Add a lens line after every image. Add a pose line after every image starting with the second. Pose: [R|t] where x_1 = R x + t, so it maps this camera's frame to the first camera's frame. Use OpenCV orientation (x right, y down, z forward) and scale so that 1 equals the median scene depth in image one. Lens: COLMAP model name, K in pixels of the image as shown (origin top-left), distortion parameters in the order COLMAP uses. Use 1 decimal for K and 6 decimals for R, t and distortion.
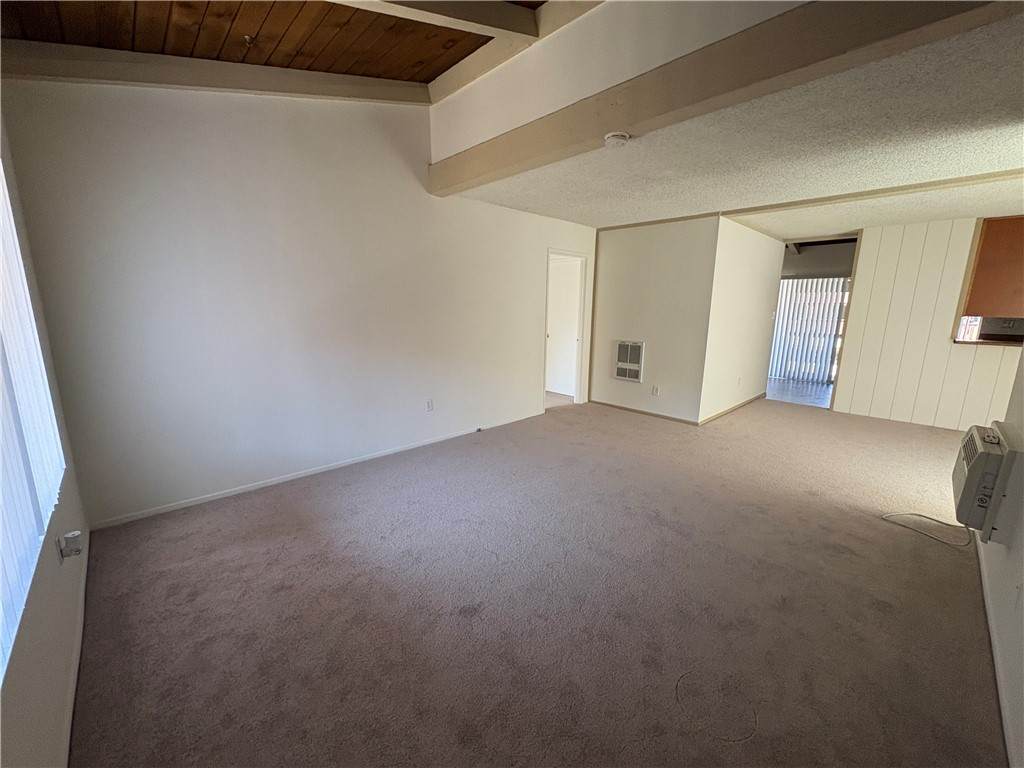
lens RADIAL K [[407.5, 0, 513.0], [0, 407.5, 382.8], [0, 0, 1]] dist [0.000556, -0.000519]
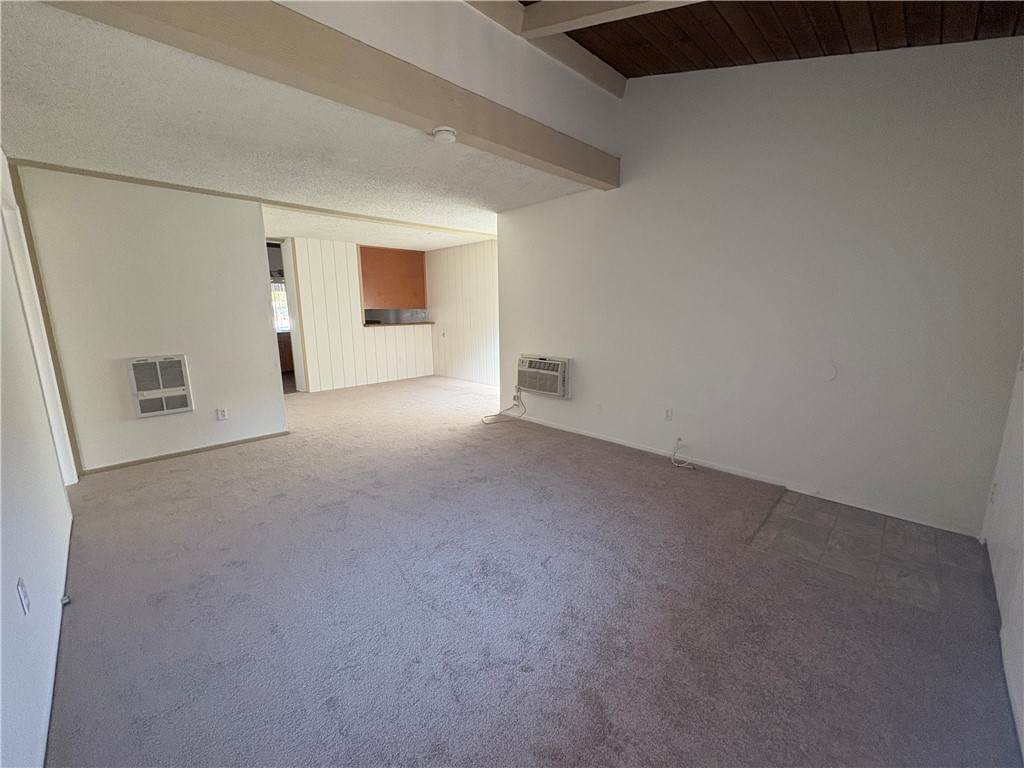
lens RADIAL K [[407.5, 0, 513.0], [0, 407.5, 382.8], [0, 0, 1]] dist [0.000556, -0.000519]
pose [[-0.012340, -0.195328, 0.980660, -0.646025], [0.196530, 0.961132, 0.193911, -0.126673], [-0.980420, 0.195122, 0.026527, 0.700242]]
